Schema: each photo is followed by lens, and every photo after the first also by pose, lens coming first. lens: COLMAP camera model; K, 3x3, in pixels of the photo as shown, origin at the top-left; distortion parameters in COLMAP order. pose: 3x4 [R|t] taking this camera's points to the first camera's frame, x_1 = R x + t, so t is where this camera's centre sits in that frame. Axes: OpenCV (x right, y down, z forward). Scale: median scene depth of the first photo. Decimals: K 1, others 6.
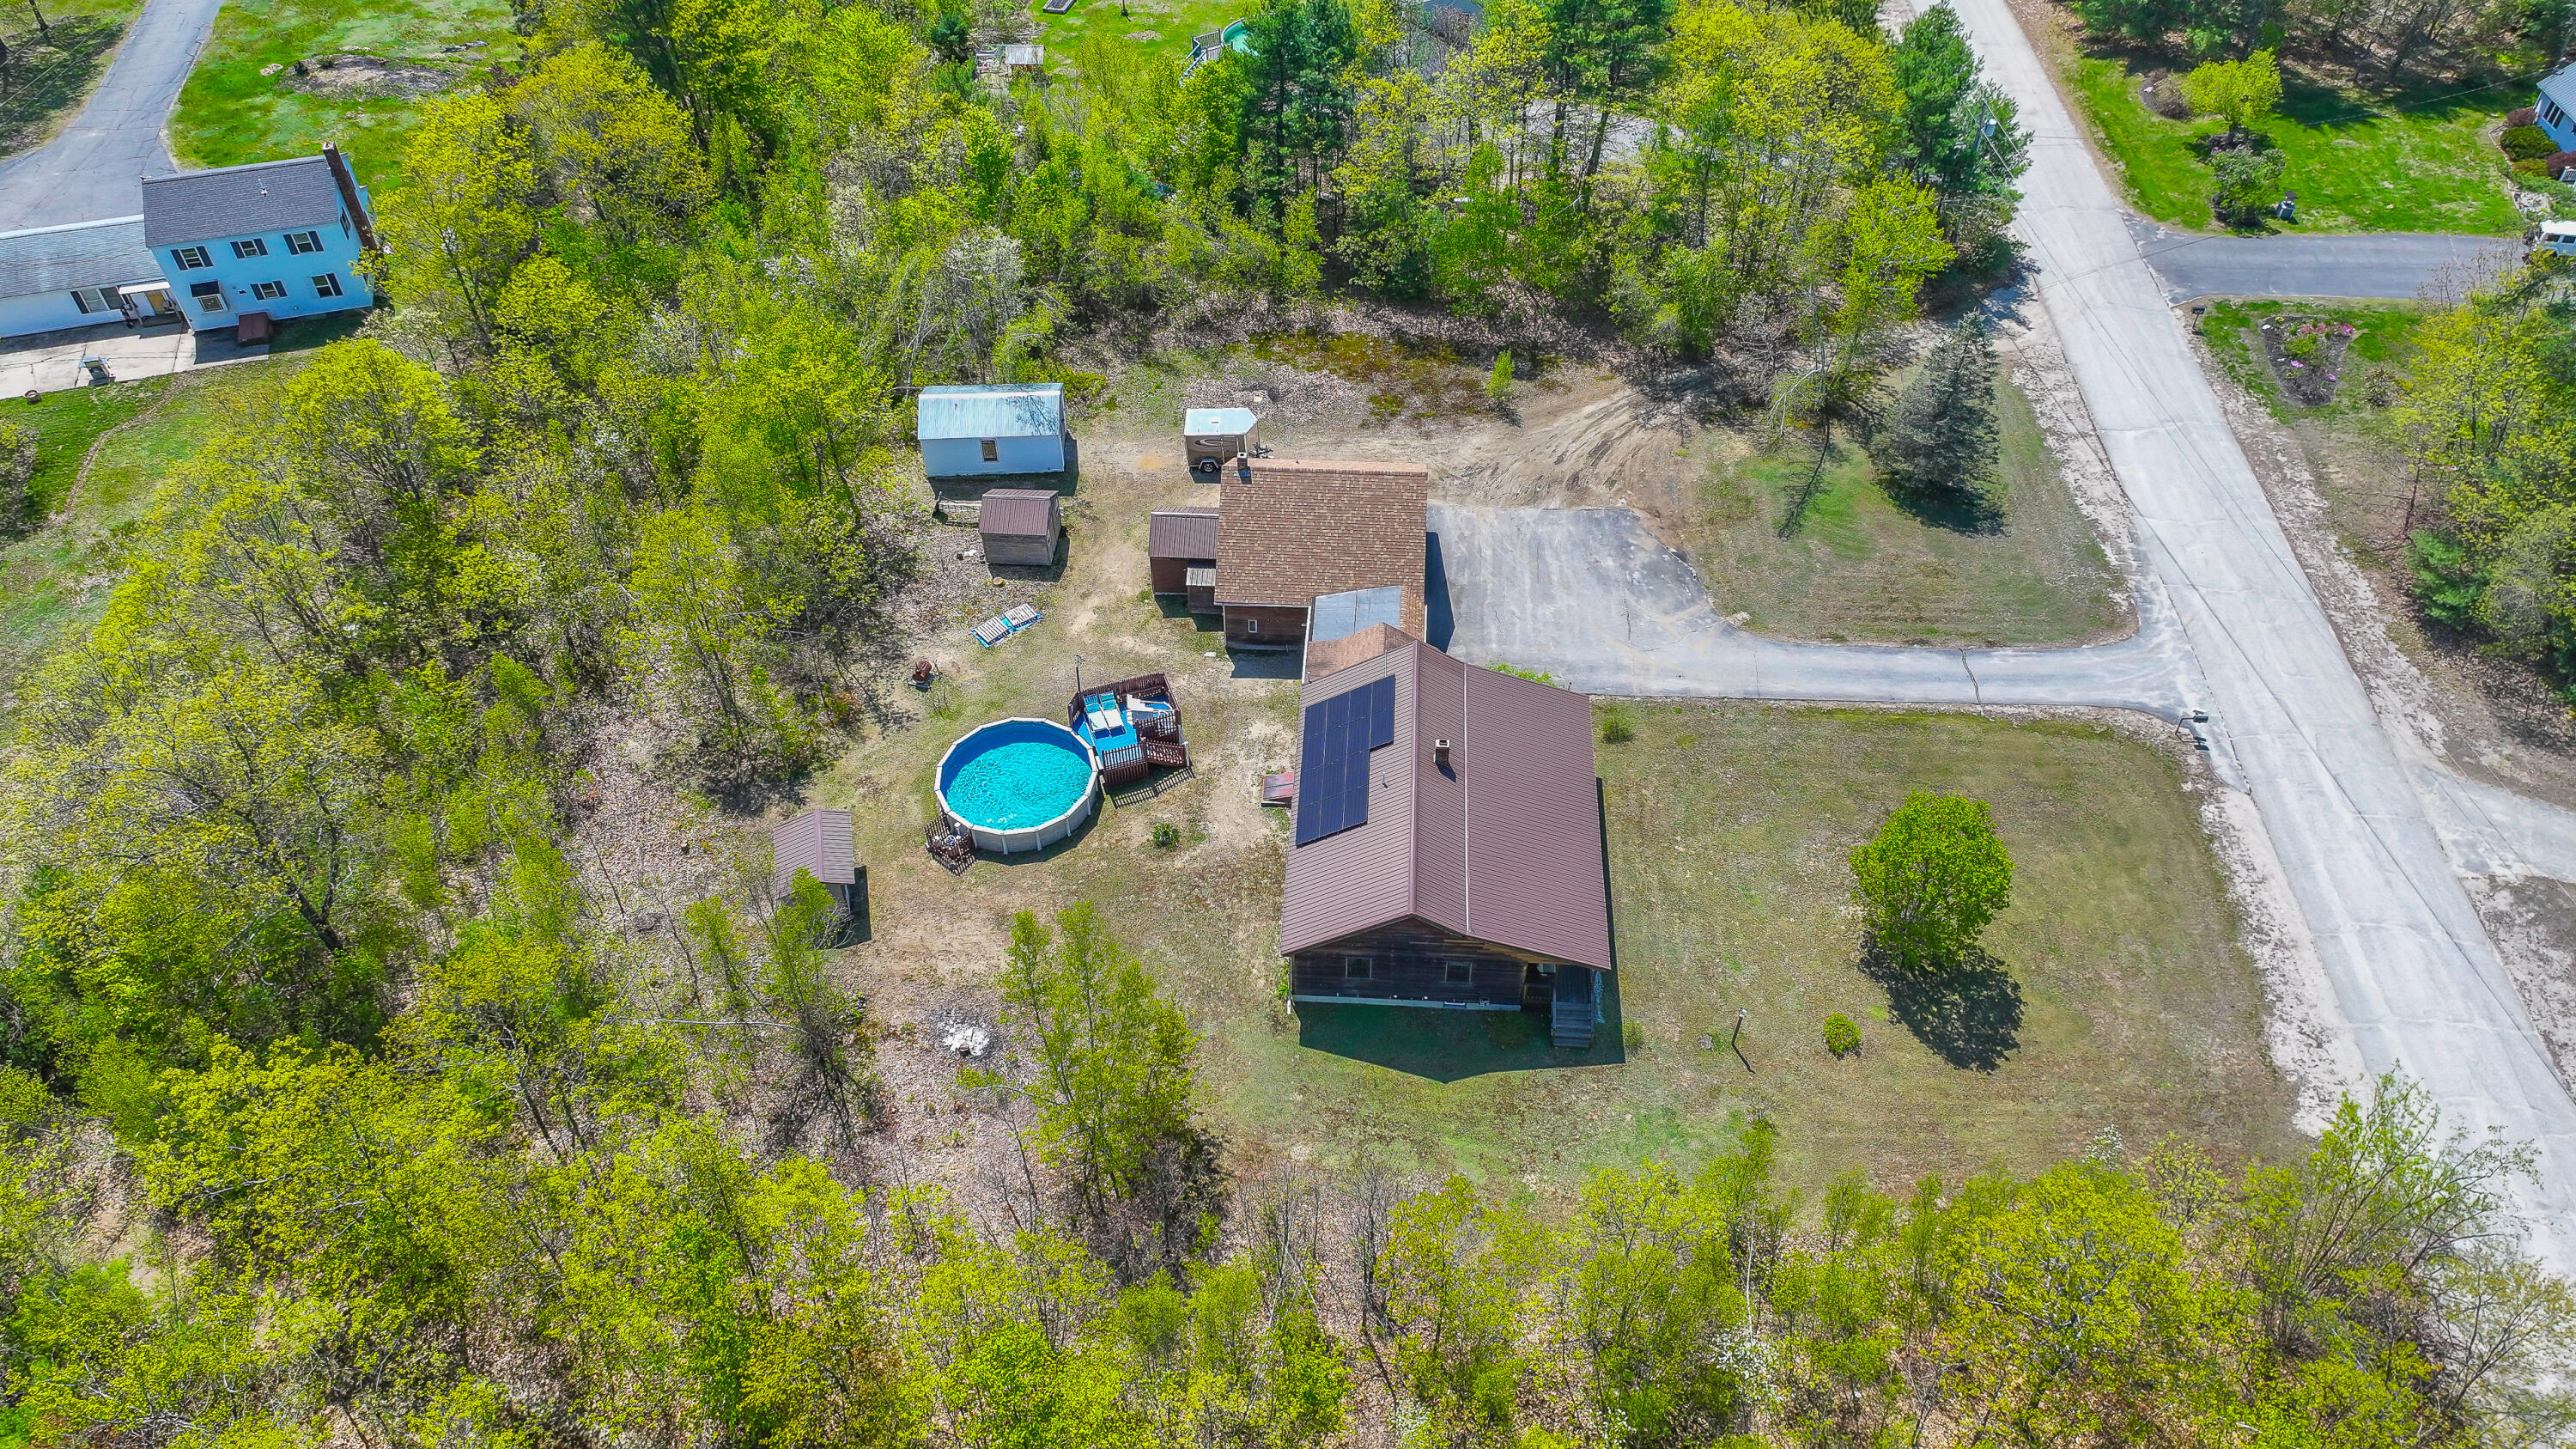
lens RADIAL K [[1793.5, 0, 1291.4], [0, 1793.5, 722.1], [0, 0, 1]] dist [0.003775, -0.000533]
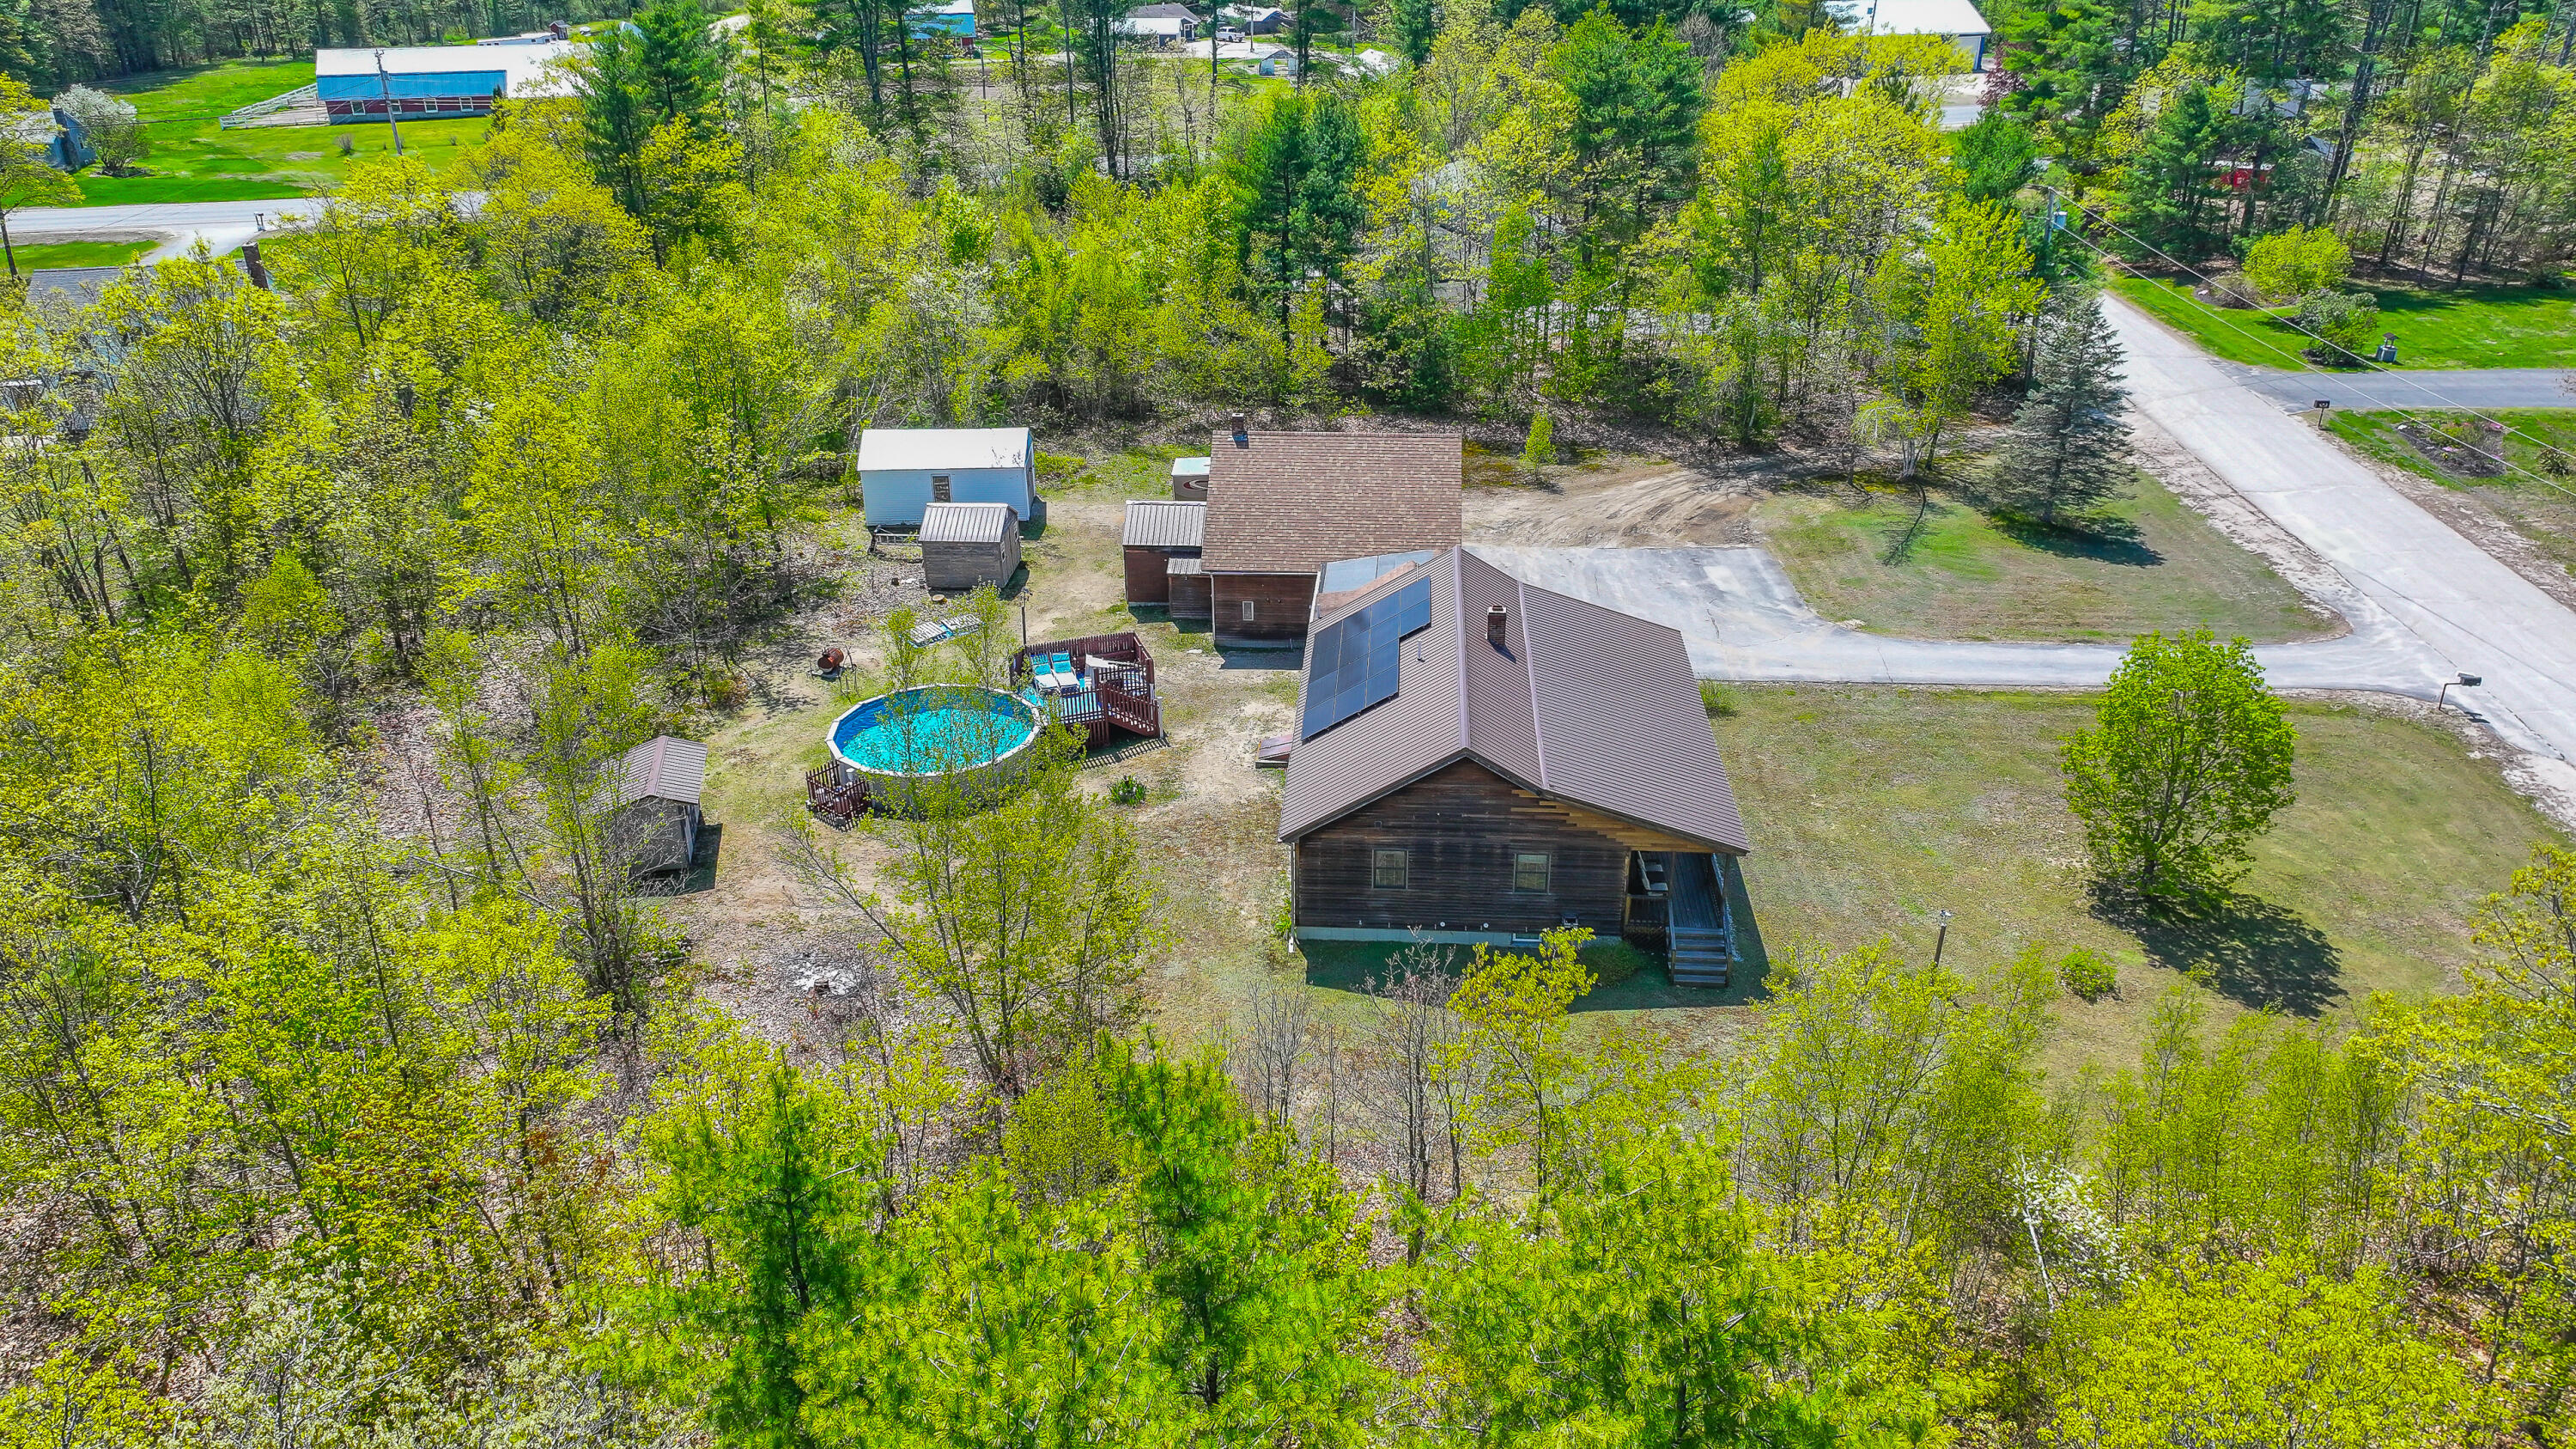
lens RADIAL K [[1808.2, 0, 1296.5], [0, 1808.2, 717.9], [0, 0, 1]] dist [0.004970, 0.007058]
pose [[0.999997, 0.001698, -0.001492, 0.001386], [-0.002097, 0.943573, -0.331159, 0.261012], [0.000846, 0.331161, 0.943574, 0.254486]]
